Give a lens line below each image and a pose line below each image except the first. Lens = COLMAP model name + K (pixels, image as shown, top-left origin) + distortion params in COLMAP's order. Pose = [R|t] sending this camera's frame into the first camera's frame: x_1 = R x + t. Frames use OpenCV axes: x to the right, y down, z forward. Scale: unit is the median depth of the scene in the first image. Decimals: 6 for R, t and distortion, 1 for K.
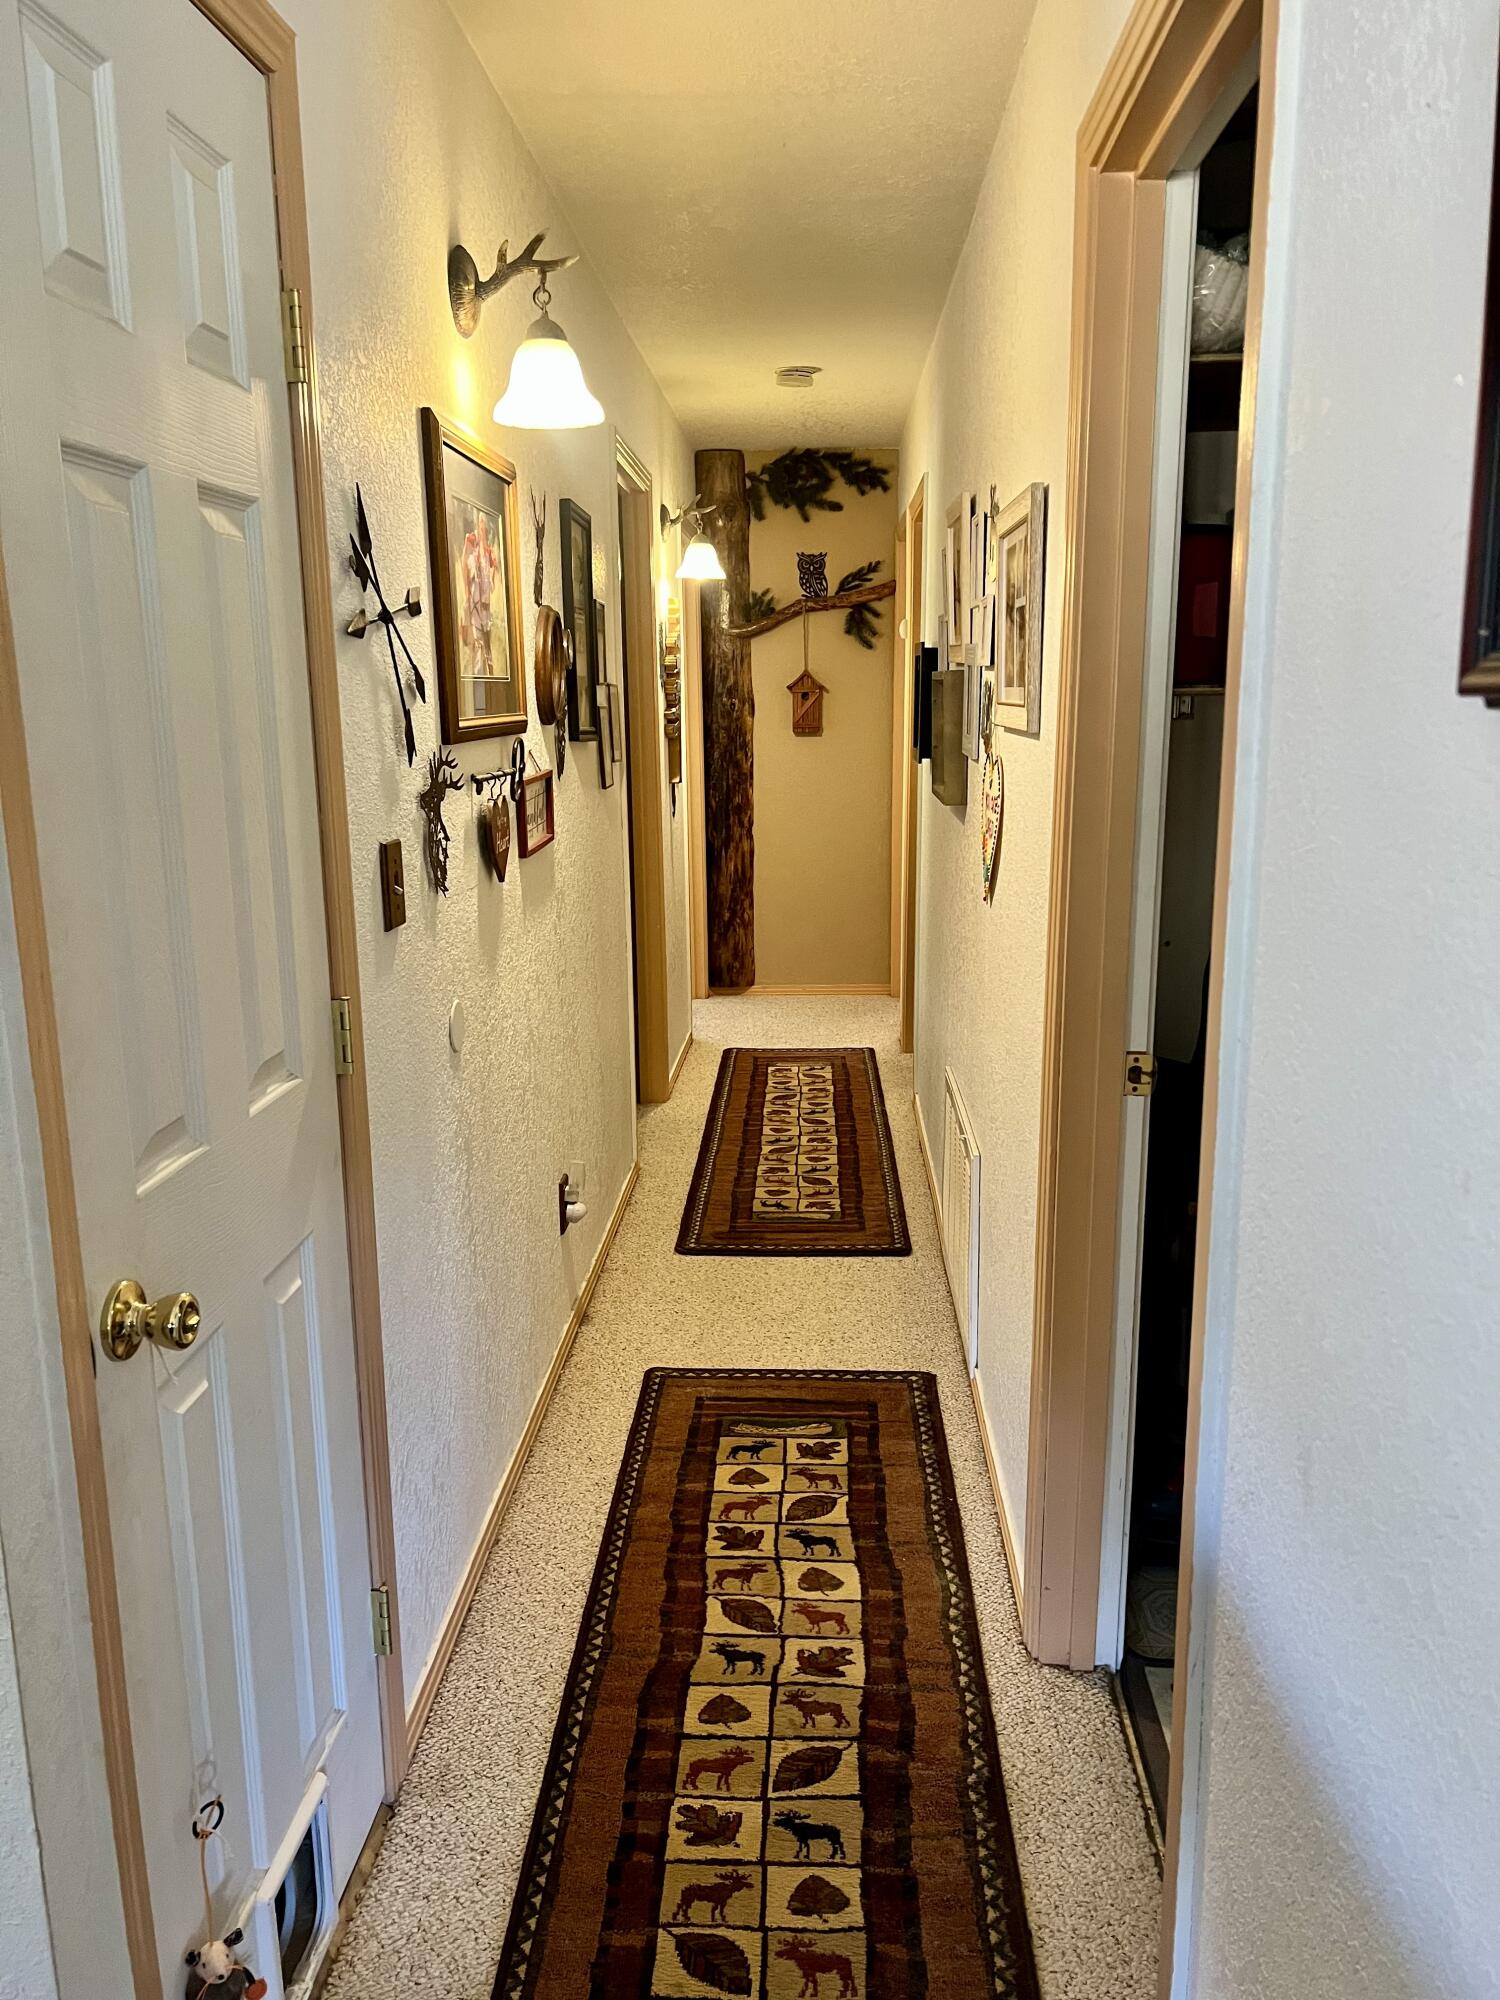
lens RADIAL K [[1514.4, 0, 752.0], [0, 1514.4, 1014.3], [0, 0, 1]] dist [0.056874, -0.075779]
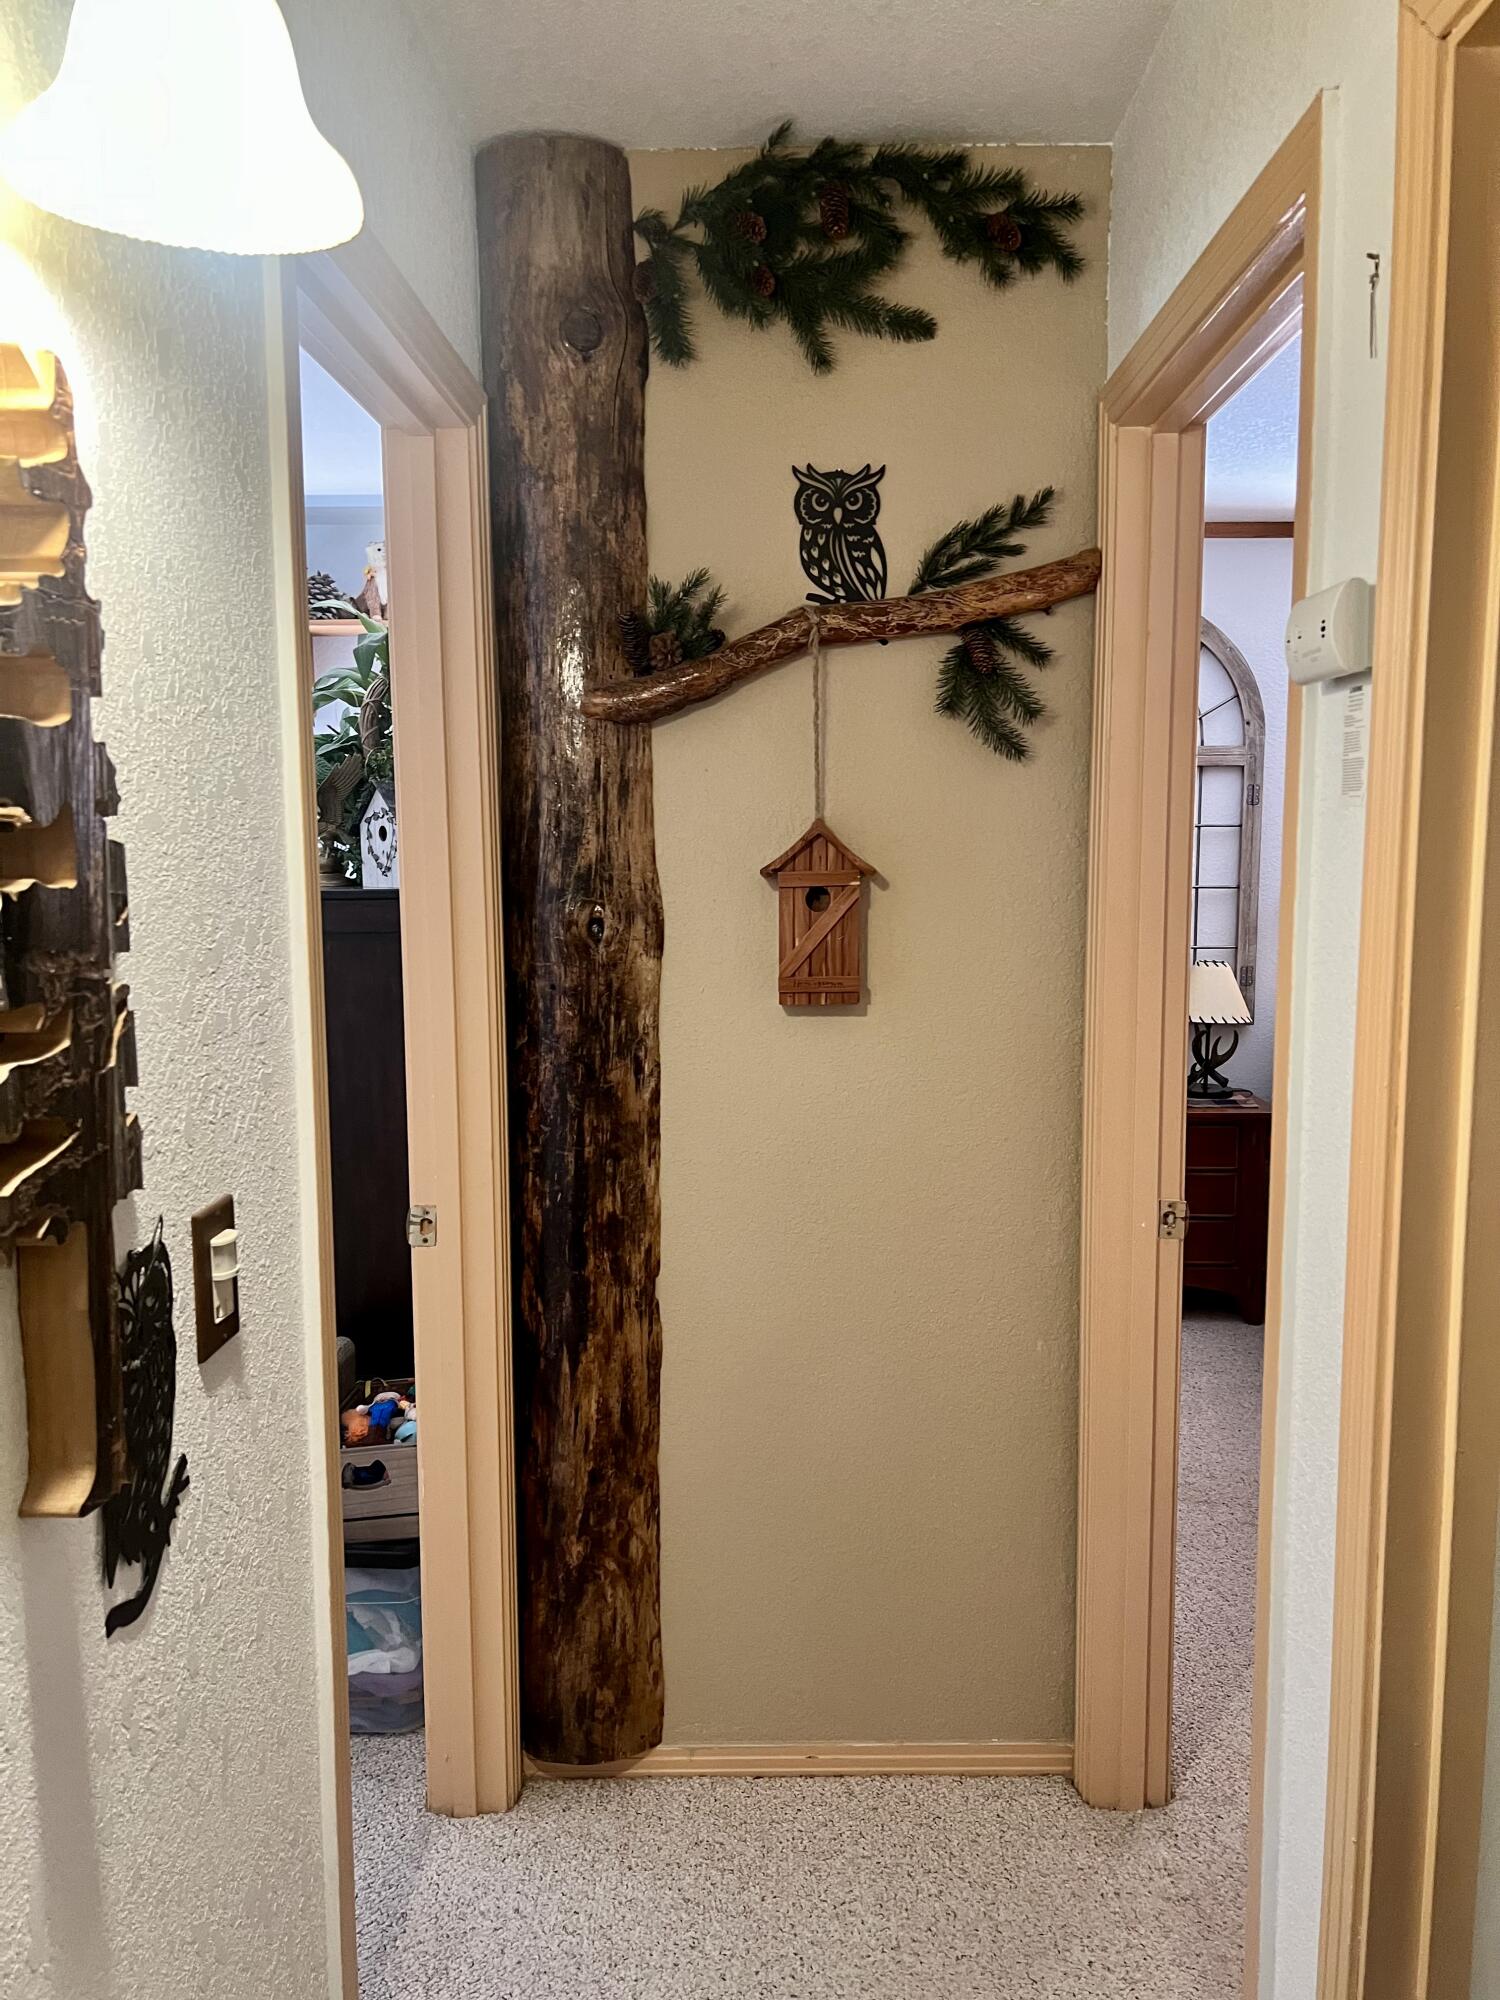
lens RADIAL K [[1514.4, 0, 753.1], [0, 1514.4, 989.7], [0, 0, 1]] dist [0.056874, -0.075779]
pose [[0.999868, 0.005765, 0.015177, 0.016751], [-0.003900, 0.992750, -0.120134, -0.153008], [-0.015759, 0.120059, 0.992642, 0.688249]]
